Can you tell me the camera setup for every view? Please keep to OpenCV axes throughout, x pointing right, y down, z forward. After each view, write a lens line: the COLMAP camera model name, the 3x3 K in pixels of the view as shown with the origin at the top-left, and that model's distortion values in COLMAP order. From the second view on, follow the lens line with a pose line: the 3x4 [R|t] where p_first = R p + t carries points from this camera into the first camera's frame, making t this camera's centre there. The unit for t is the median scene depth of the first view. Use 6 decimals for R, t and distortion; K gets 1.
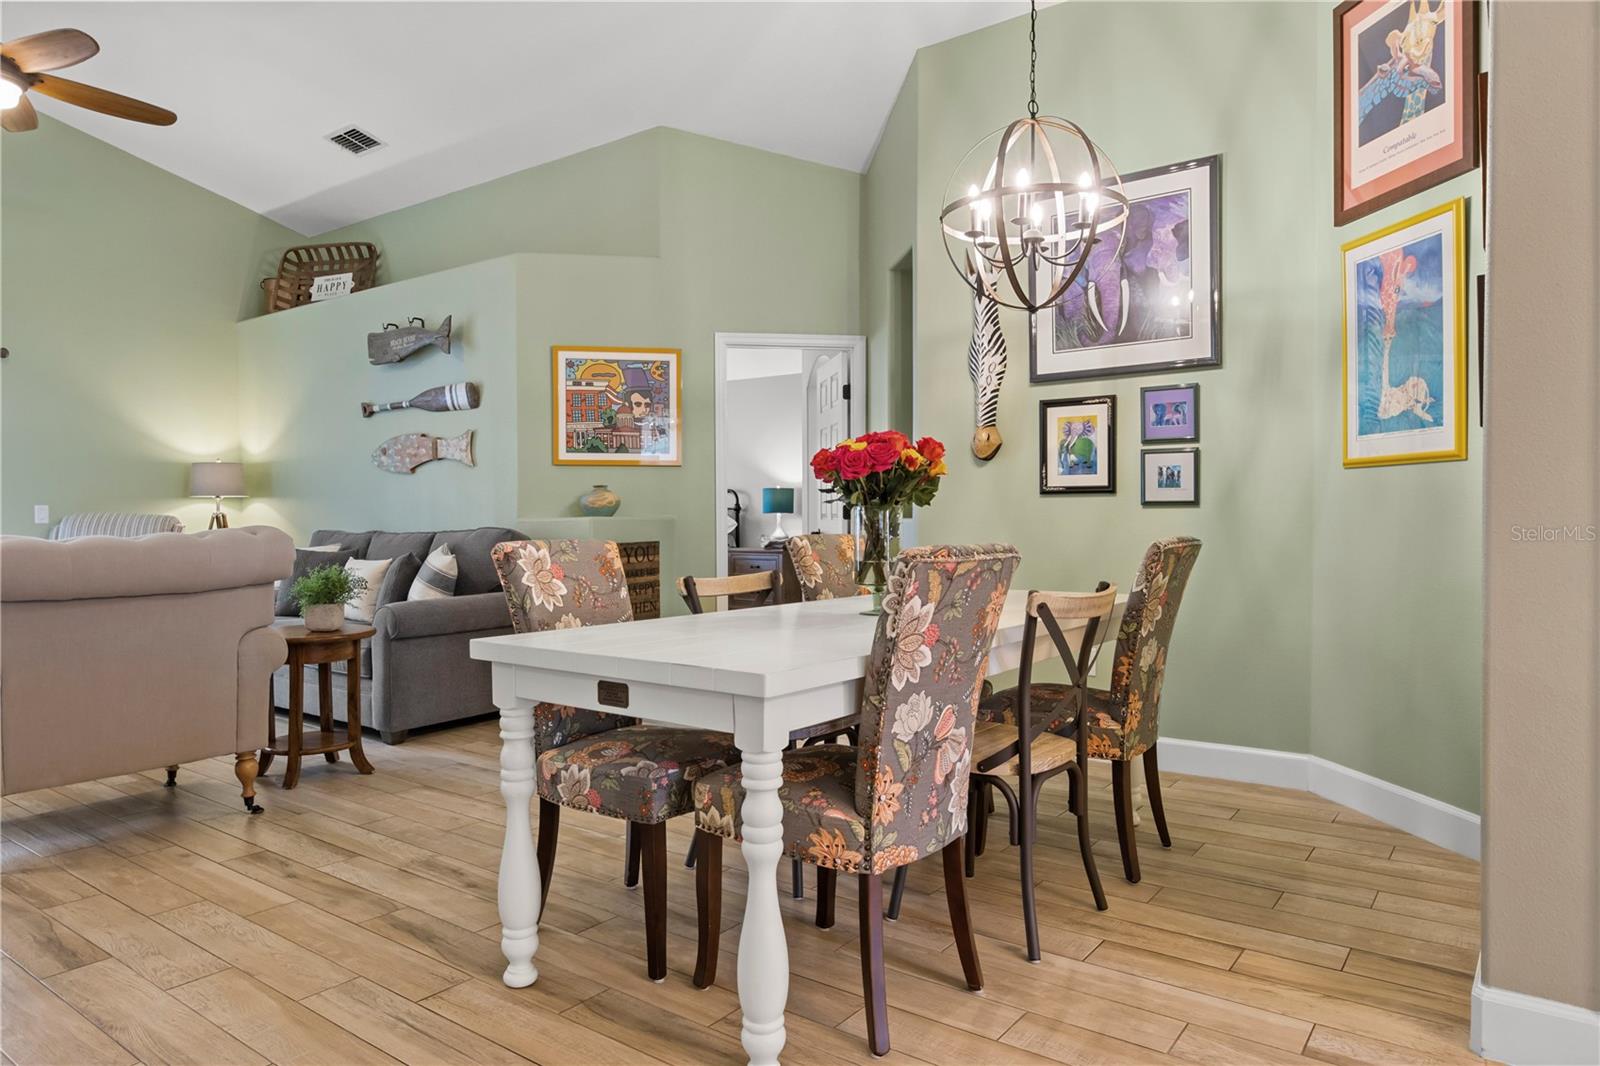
lens RADIAL K [[1016.3, 0, 797.0], [0, 1016.3, 534.1], [0, 0, 1]] dist [0.001258, 0.000370]
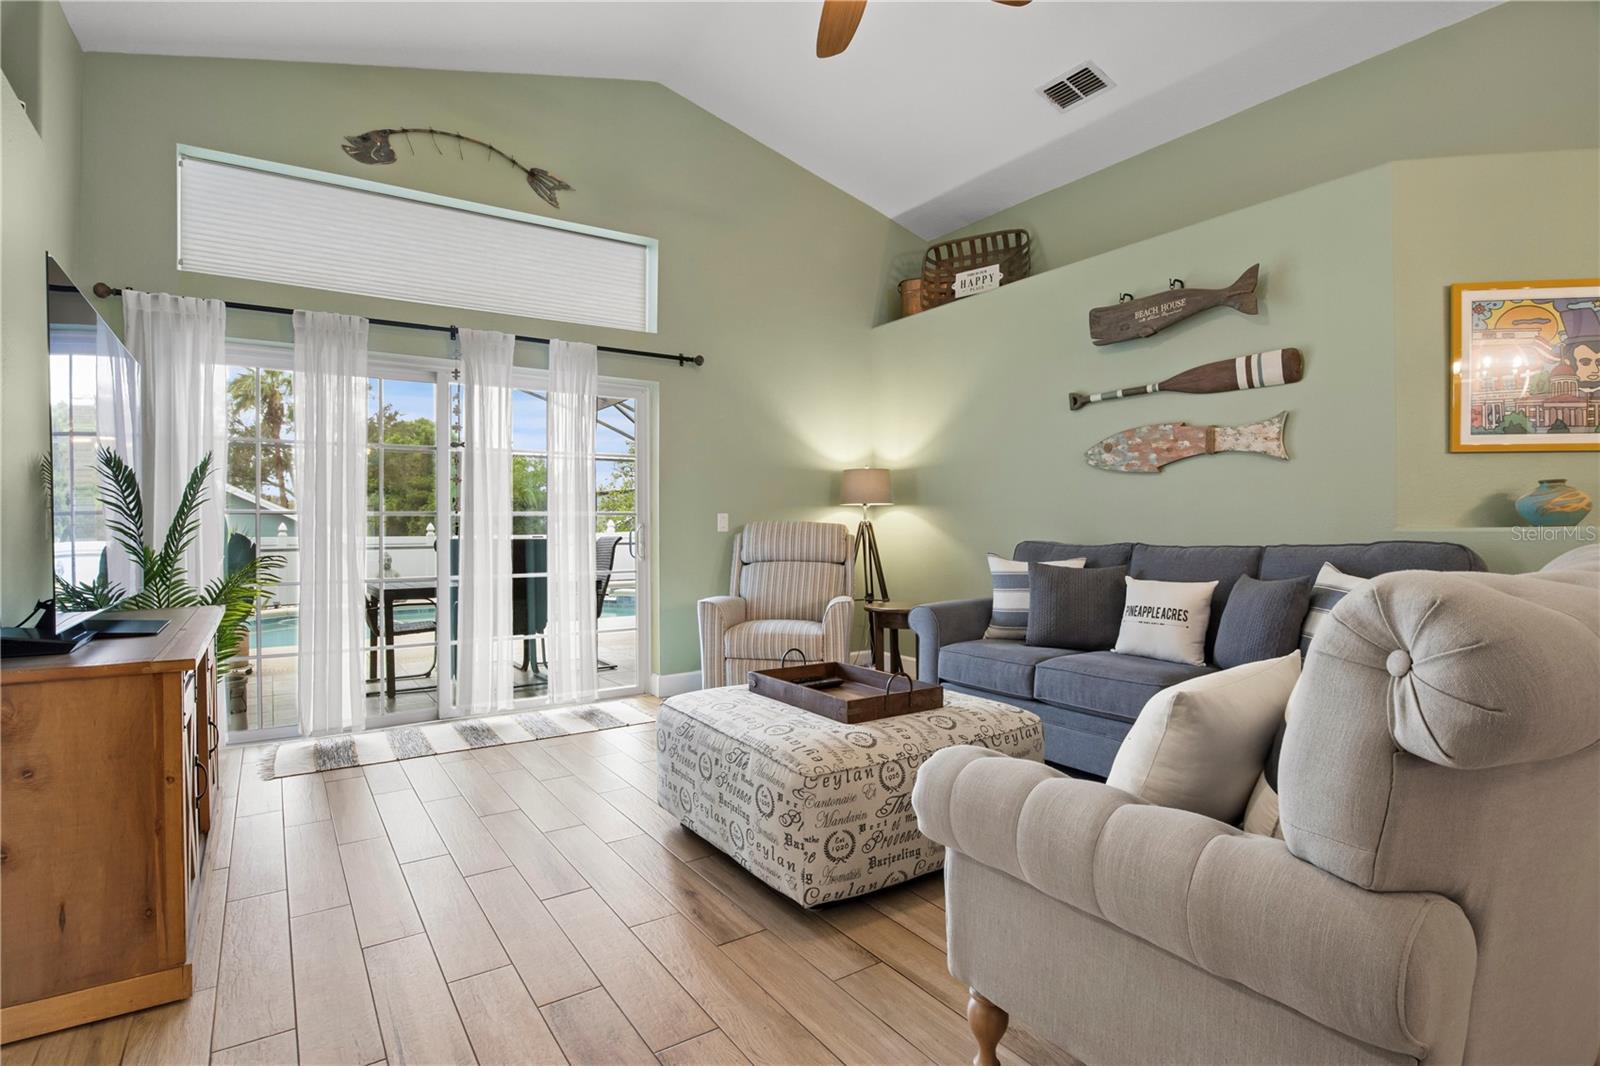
lens RADIAL K [[798.6, 0, 797.5], [0, 798.6, 518.6], [0, 0, 1]] dist [-0.016293, -0.000394]
pose [[0.944340, -0.000701, -0.328971, -0.481529], [-0.008187, 0.999638, -0.025630, -0.004736], [0.328870, 0.026897, 0.943992, 0.332516]]
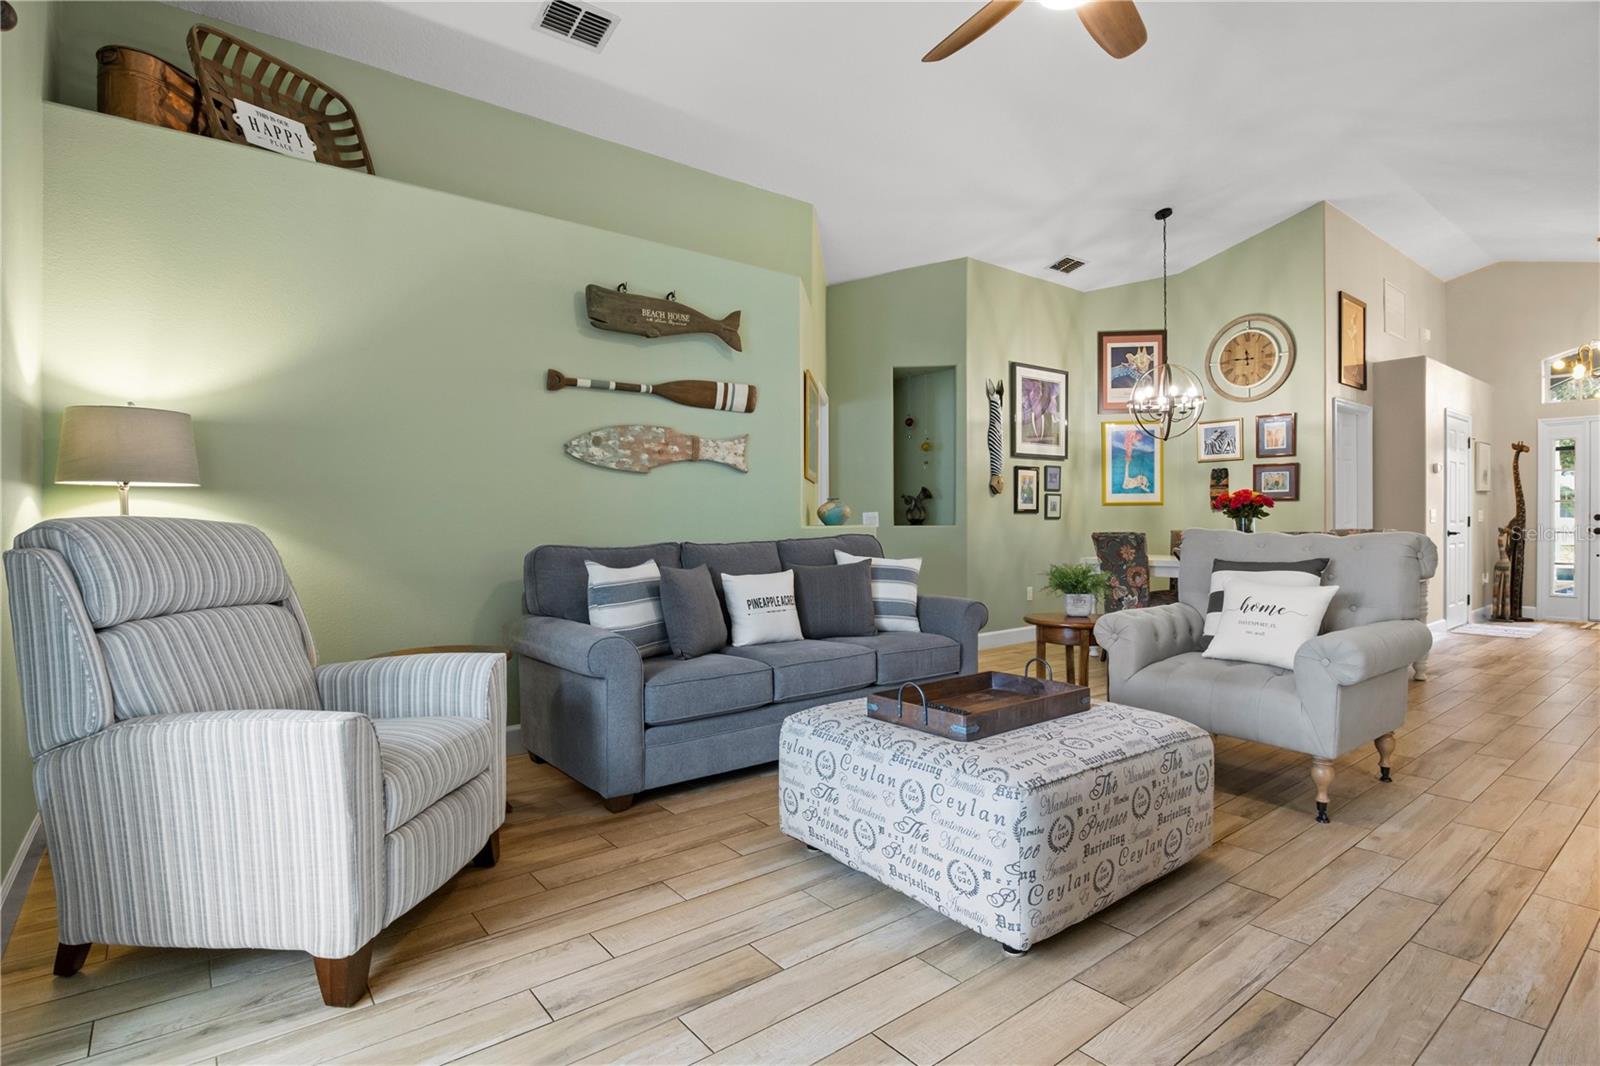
lens RADIAL K [[798.6, 0, 805.2], [0, 798.6, 530.9], [0, 0, 1]] dist [-0.016293, -0.000394]
pose [[0.251373, -0.005683, 0.967874, -1.059333], [0.025242, 0.999681, -0.000686, -0.010156], [-0.967561, 0.024603, 0.251436, 0.777544]]
